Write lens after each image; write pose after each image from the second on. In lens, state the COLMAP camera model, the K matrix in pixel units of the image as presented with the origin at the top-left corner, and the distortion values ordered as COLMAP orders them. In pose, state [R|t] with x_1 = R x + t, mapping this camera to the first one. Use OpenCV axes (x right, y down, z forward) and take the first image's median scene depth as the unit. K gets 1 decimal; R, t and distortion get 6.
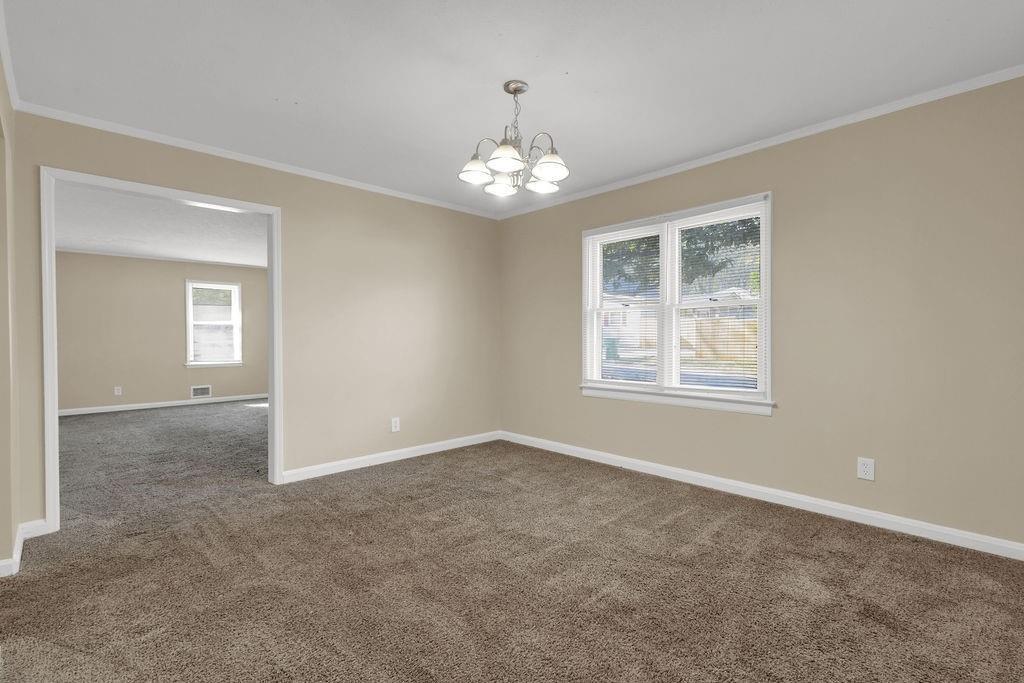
lens RADIAL K [[469.7, 0, 505.6], [0, 469.7, 342.8], [0, 0, 1]] dist [0.012162, 0.000068]
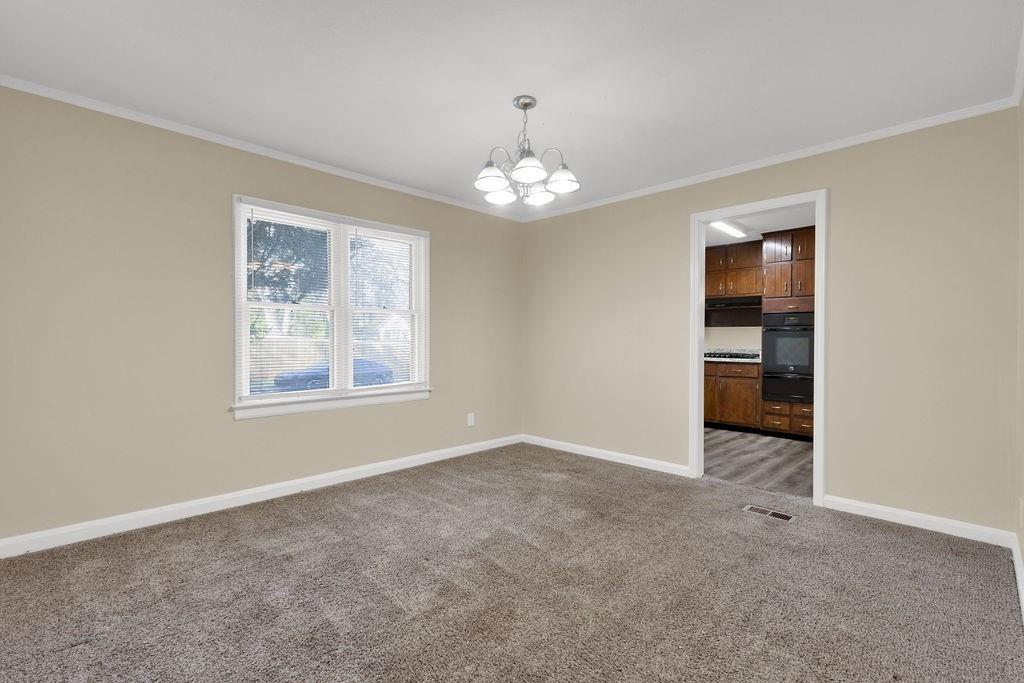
lens RADIAL K [[469.7, 0, 505.6], [0, 469.7, 342.8], [0, 0, 1]] dist [0.012162, 0.000068]
pose [[-0.032713, -0.005691, 0.999449, -0.789279], [0.005827, 0.999966, 0.005885, -0.012089], [-0.999448, 0.006017, -0.032679, 0.823828]]
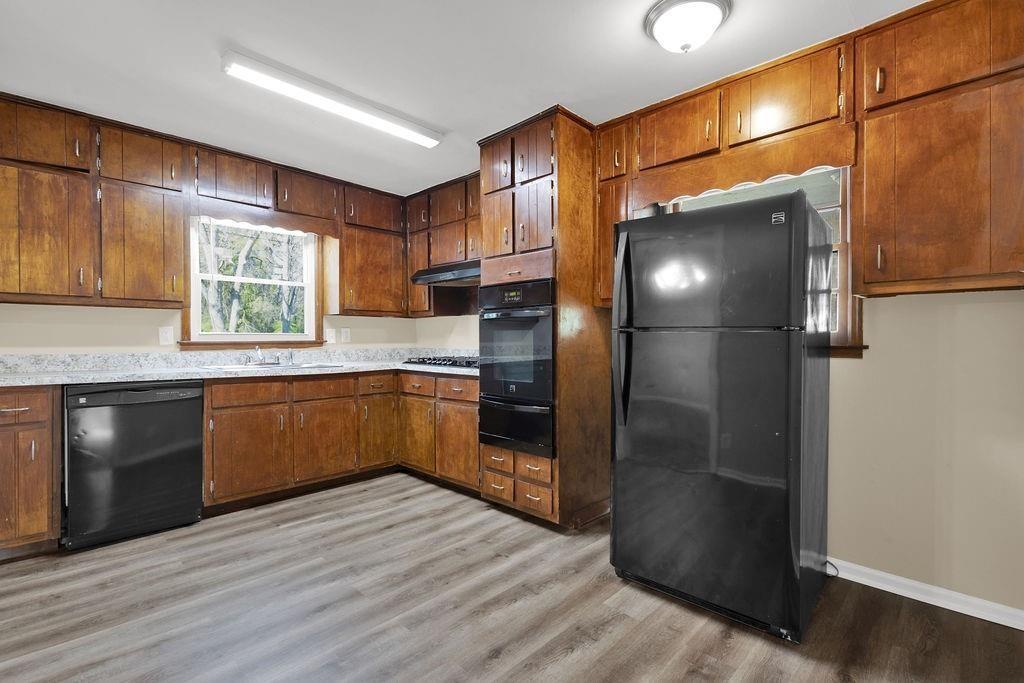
lens RADIAL K [[469.7, 0, 505.6], [0, 469.7, 342.8], [0, 0, 1]] dist [0.012162, 0.000068]
pose [[-0.045249, -0.006057, 0.998957, -0.625495], [0.009512, 0.999934, 0.006494, -0.008742], [-0.998930, 0.009796, -0.045189, 0.602550]]
